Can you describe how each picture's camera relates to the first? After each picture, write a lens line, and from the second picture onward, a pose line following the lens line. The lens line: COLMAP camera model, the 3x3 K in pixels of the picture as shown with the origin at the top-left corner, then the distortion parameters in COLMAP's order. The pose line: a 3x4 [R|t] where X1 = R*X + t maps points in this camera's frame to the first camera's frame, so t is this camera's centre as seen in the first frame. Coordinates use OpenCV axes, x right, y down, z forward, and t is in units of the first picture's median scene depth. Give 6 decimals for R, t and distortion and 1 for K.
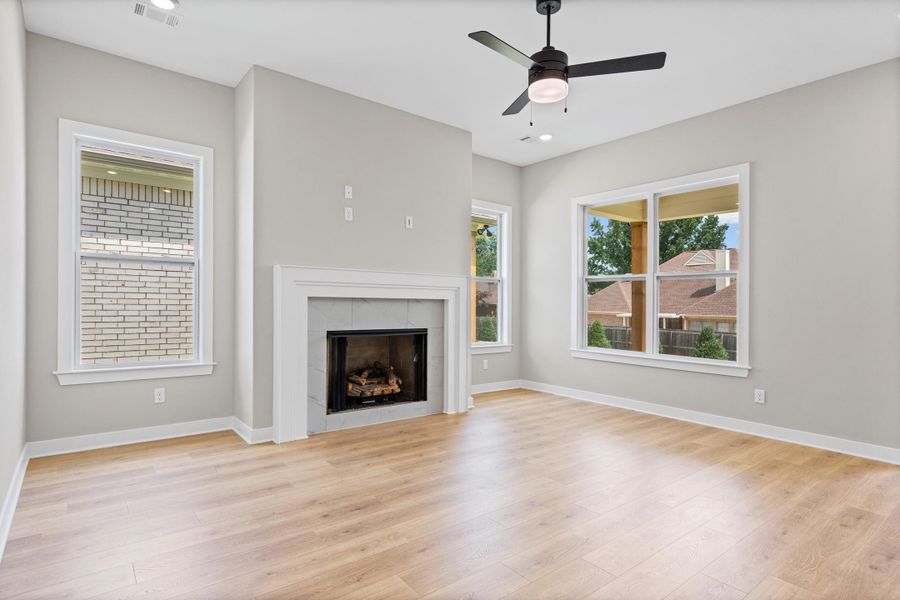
lens RADIAL K [[468.4, 0, 447.5], [0, 468.4, 303.3], [0, 0, 1]] dist [0.002386, 0.000286]
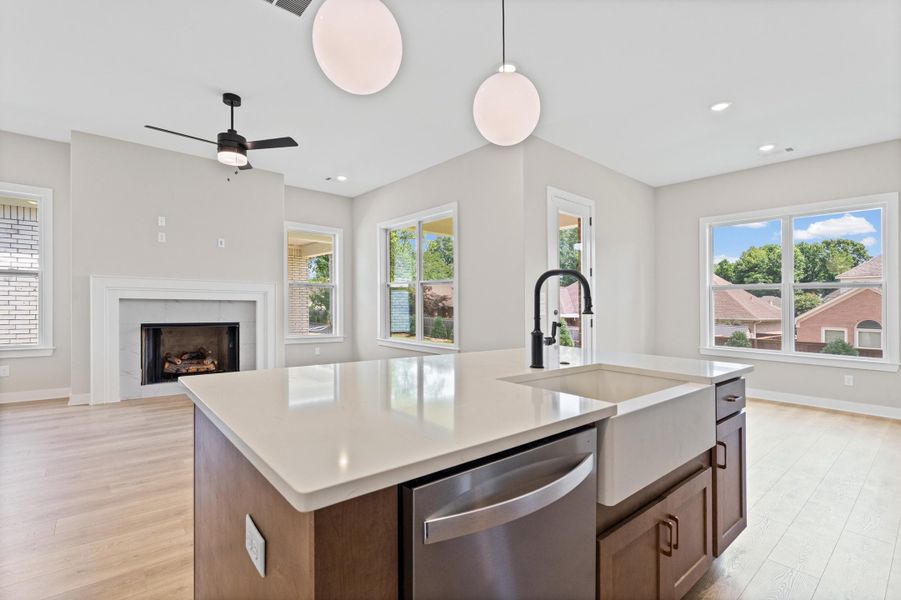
lens RADIAL K [[417.6, 0, 449.4], [0, 417.6, 306.1], [0, 0, 1]] dist [-0.000872, -0.000171]
pose [[0.999456, -0.002301, 0.032904, 0.523783], [0.002307, 0.999997, -0.000138, 0.009061], [-0.032903, 0.000214, 0.999459, -0.210088]]
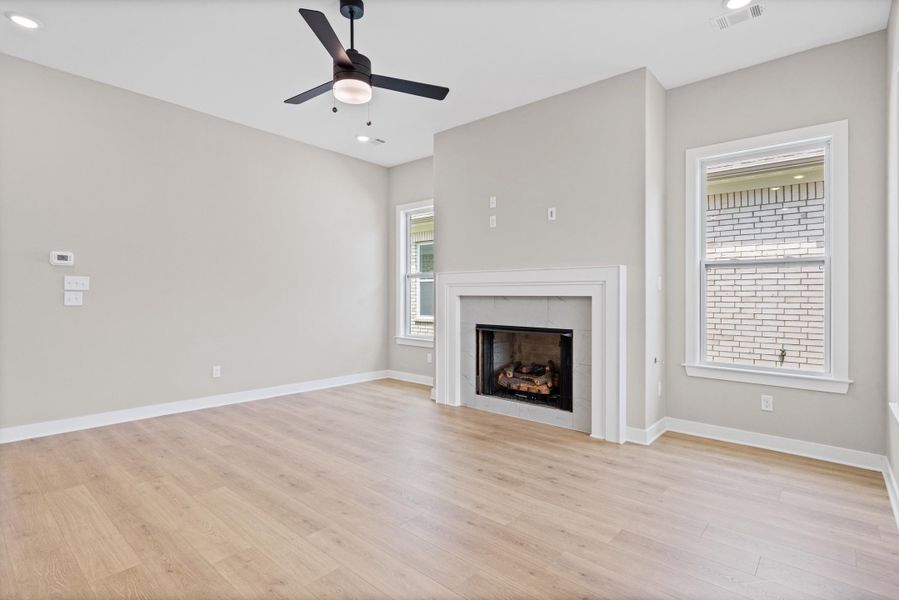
lens RADIAL K [[452.2, 0, 436.9], [0, 452.2, 299.1], [0, 0, 1]] dist [0.027068, 0.000298]
pose [[0.180087, -0.011886, -0.983579, 0.755382], [-0.009757, 0.999856, -0.013870, 0.011270], [0.983602, 0.012094, 0.179945, 0.607929]]
